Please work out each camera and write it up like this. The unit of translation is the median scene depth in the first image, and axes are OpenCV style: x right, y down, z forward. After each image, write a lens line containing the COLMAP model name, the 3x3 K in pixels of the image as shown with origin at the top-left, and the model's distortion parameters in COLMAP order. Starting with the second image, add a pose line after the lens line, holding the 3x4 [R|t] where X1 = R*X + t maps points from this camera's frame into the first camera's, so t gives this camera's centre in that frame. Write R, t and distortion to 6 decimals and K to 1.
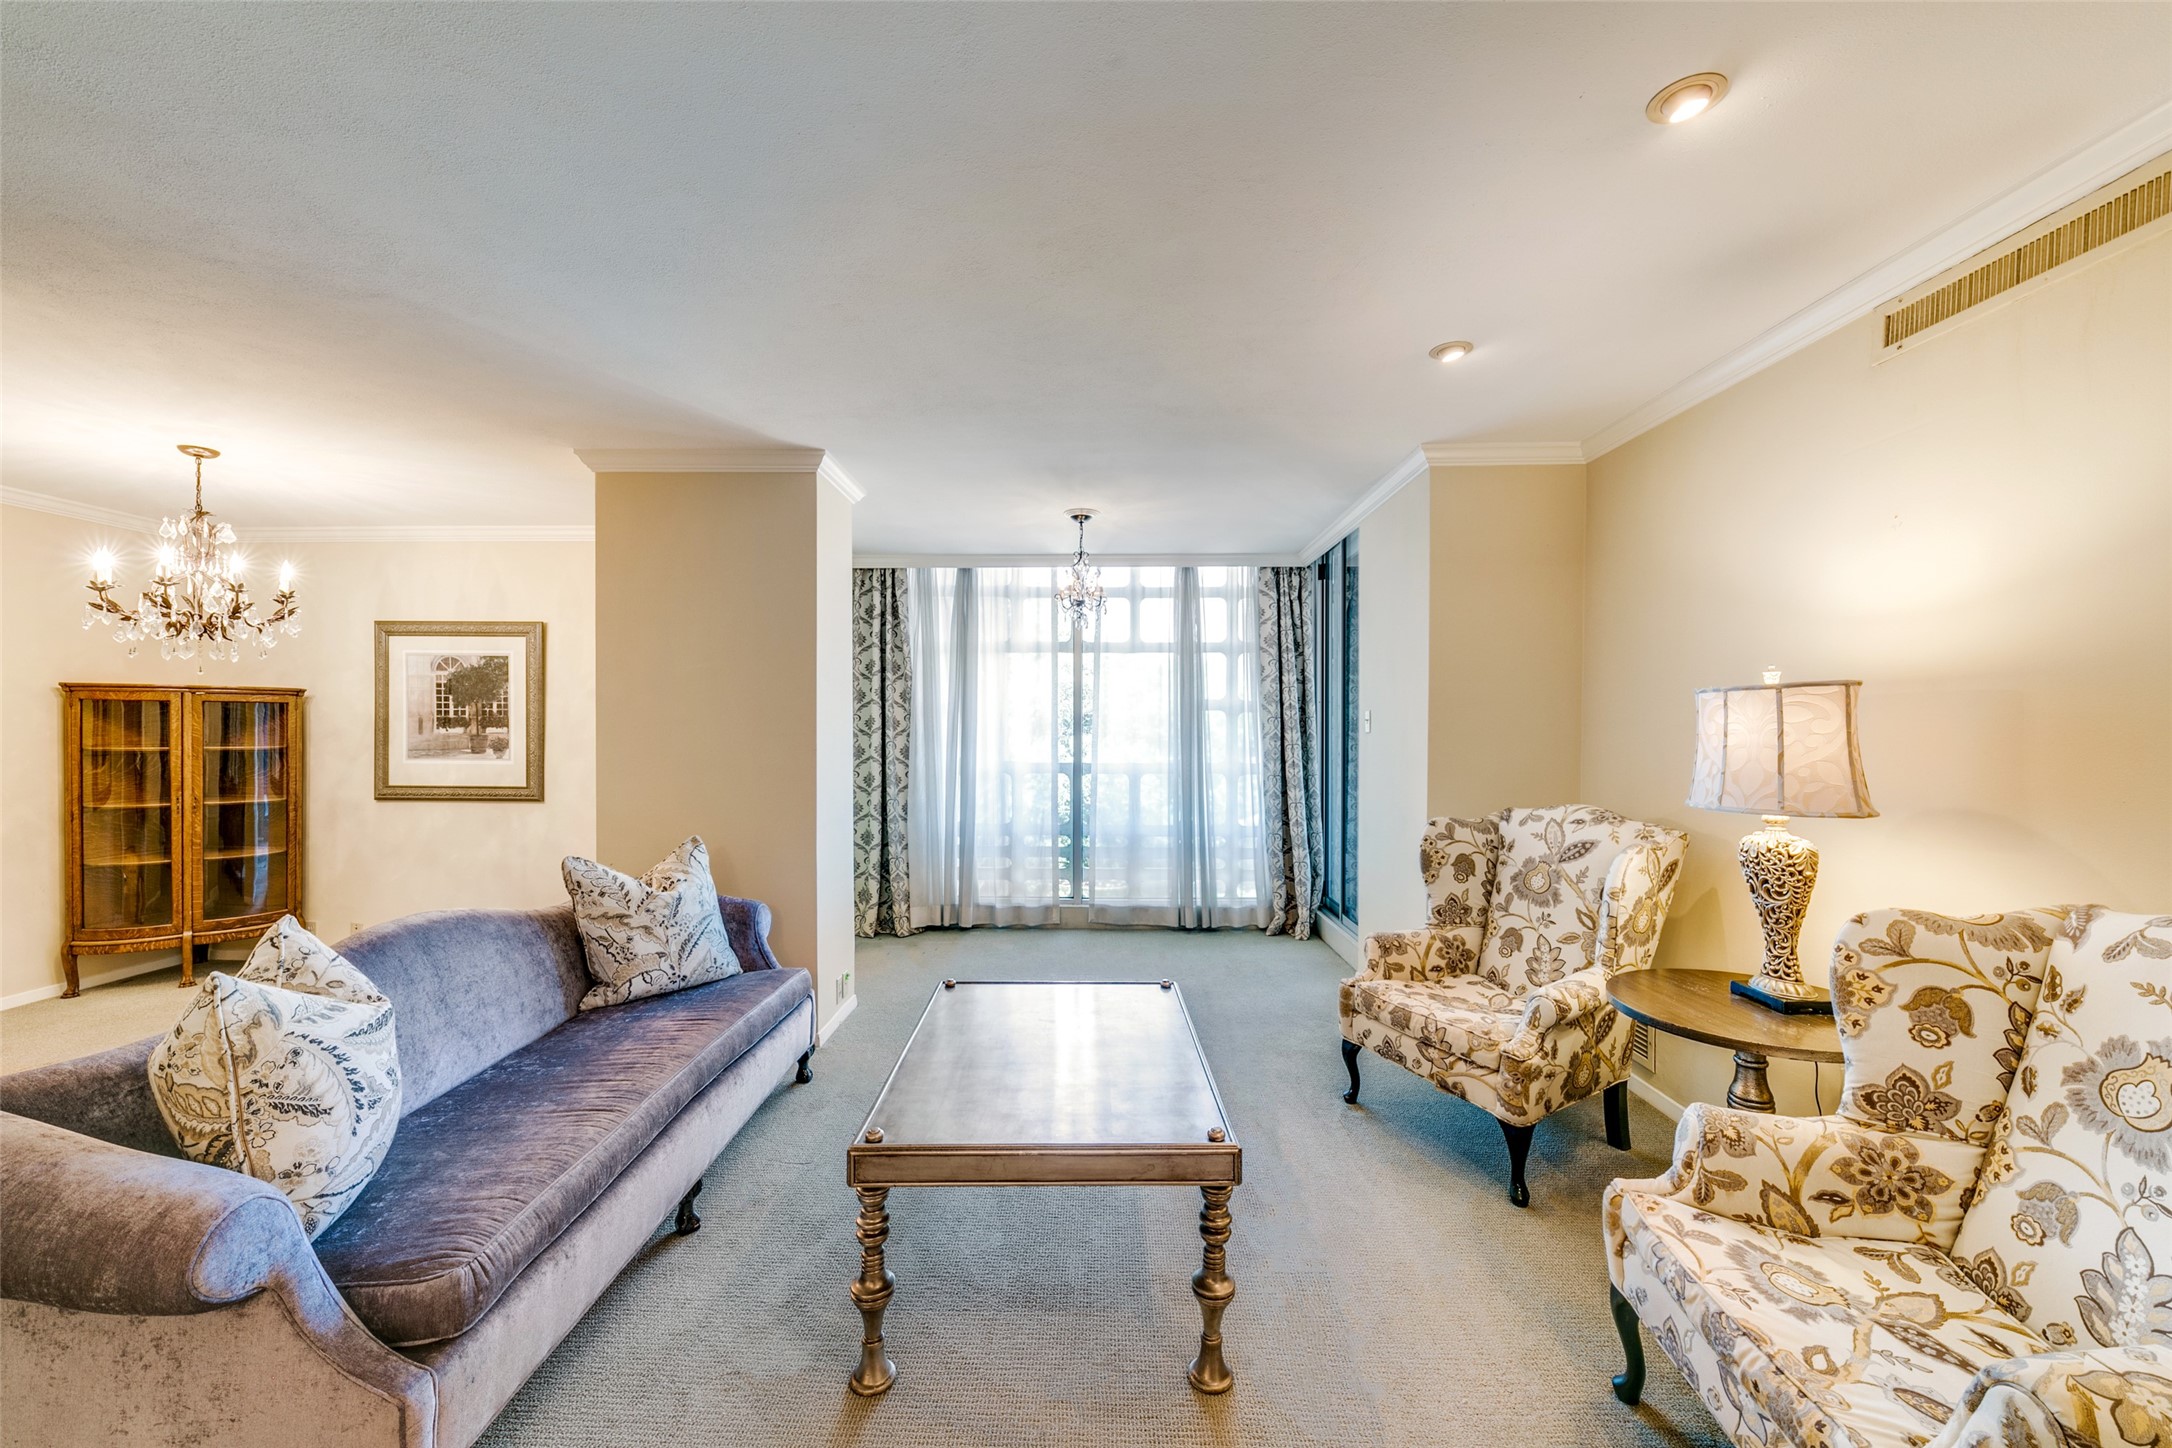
lens RADIAL K [[841.8, 0, 1079.2], [0, 841.8, 734.2], [0, 0, 1]] dist [0.003705, -0.001638]
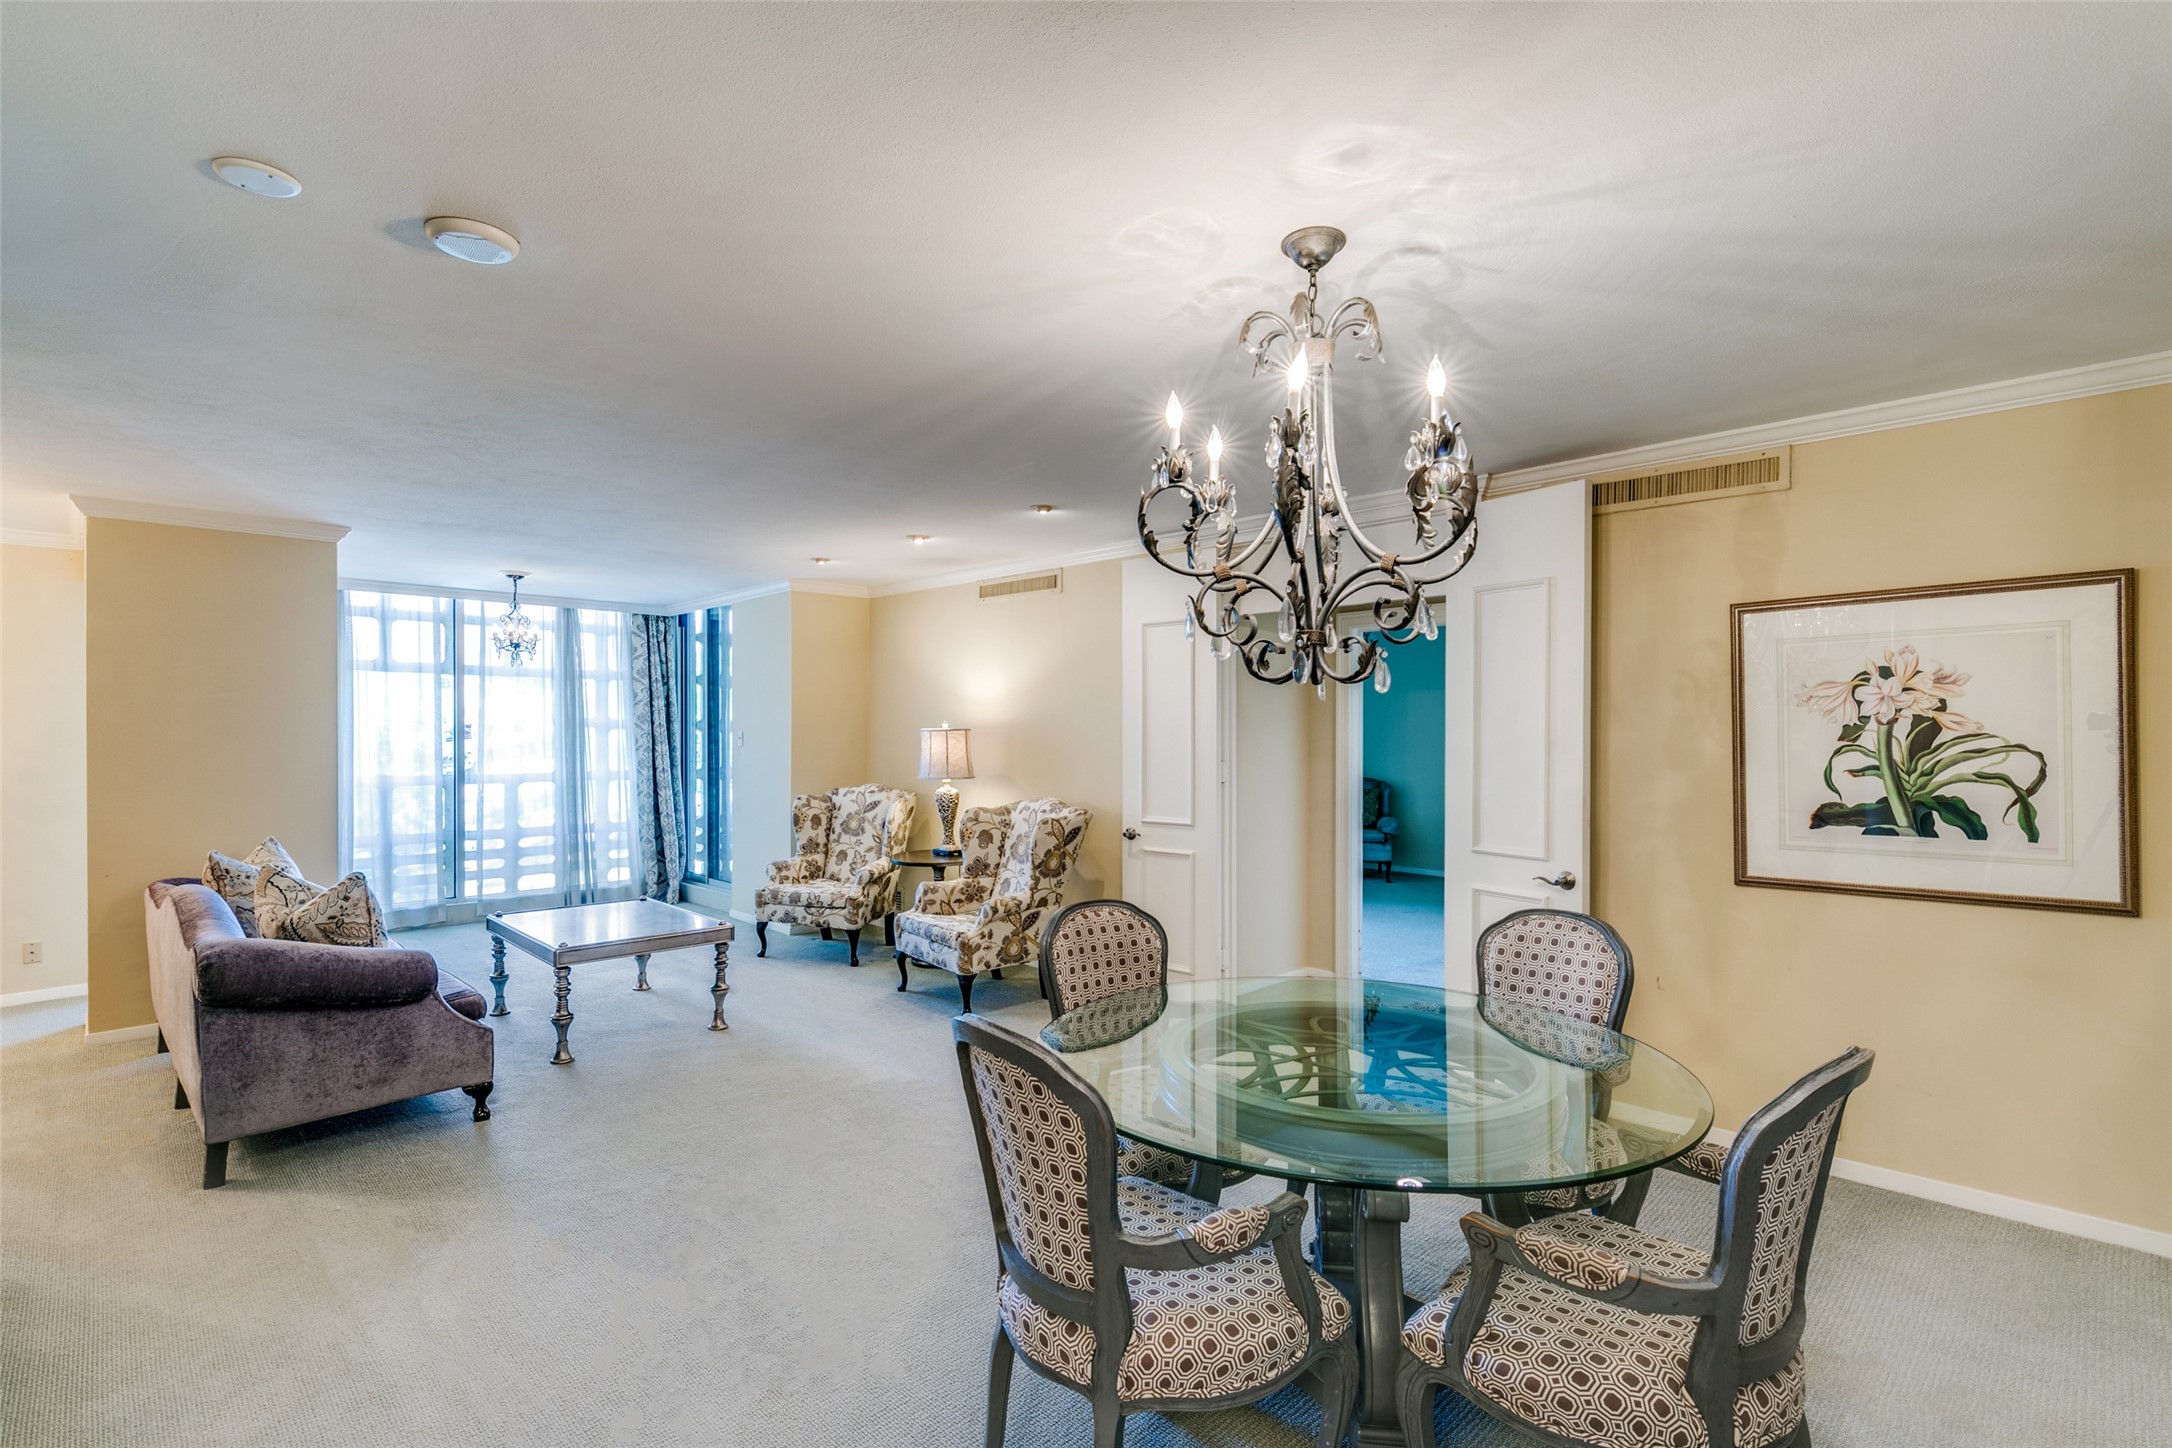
lens RADIAL K [[841.8, 0, 1068.4], [0, 841.8, 733.4], [0, 0, 1]] dist [0.003705, -0.001638]
pose [[0.688250, 0.002543, 0.725469, -0.539187], [0.004465, 0.999960, -0.007741, -0.016778], [-0.725460, 0.008567, 0.688211, -0.716178]]
